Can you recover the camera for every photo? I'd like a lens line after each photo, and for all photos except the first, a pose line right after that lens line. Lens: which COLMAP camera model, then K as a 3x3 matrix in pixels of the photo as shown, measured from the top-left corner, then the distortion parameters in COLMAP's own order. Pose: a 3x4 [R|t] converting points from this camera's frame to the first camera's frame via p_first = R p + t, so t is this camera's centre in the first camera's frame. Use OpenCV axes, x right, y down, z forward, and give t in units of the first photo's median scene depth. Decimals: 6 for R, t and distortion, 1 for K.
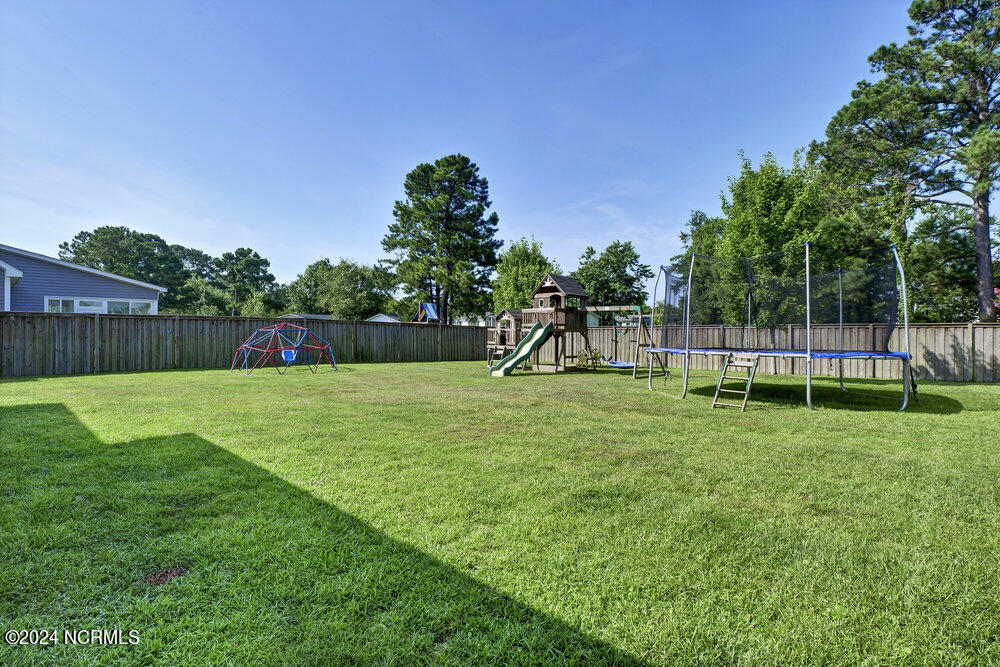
lens RADIAL K [[500.7, 0, 507.2], [0, 500.7, 334.3], [0, 0, 1]] dist [-0.016536, -0.000066]
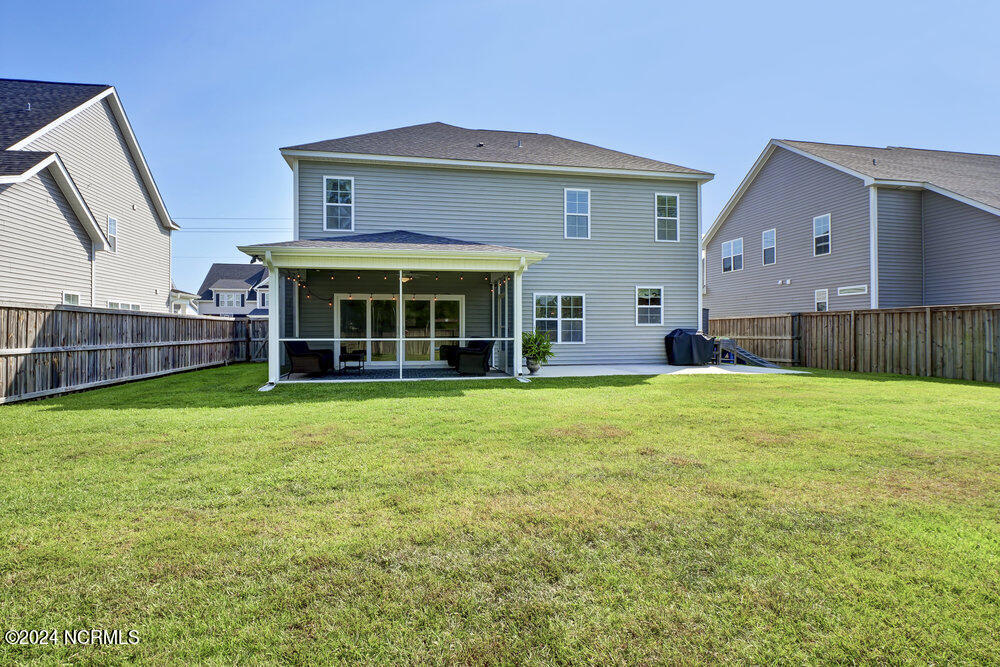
lens RADIAL K [[500.7, 0, 499.2], [0, 500.7, 331.6], [0, 0, 1]] dist [-0.016536, -0.000066]
pose [[-0.568608, 0.004941, -0.822593, 0.106435], [0.012296, 0.999921, -0.002494, -0.003278], [0.822516, -0.011532, -0.568624, 0.386033]]
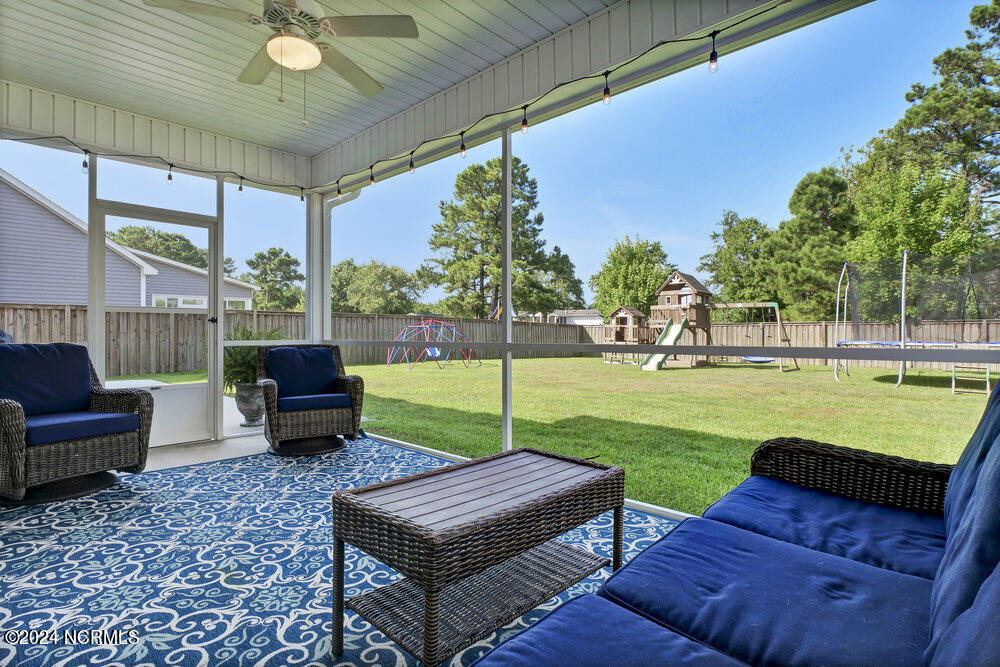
lens RADIAL K [[500.7, 0, 492.4], [0, 500.7, 335.8], [0, 0, 1]] dist [-0.016536, -0.000066]
pose [[0.999998, -0.001190, 0.001319, -0.132021], [0.001186, 0.999995, 0.002930, 0.003389], [-0.001322, -0.002929, 0.999995, -0.014654]]
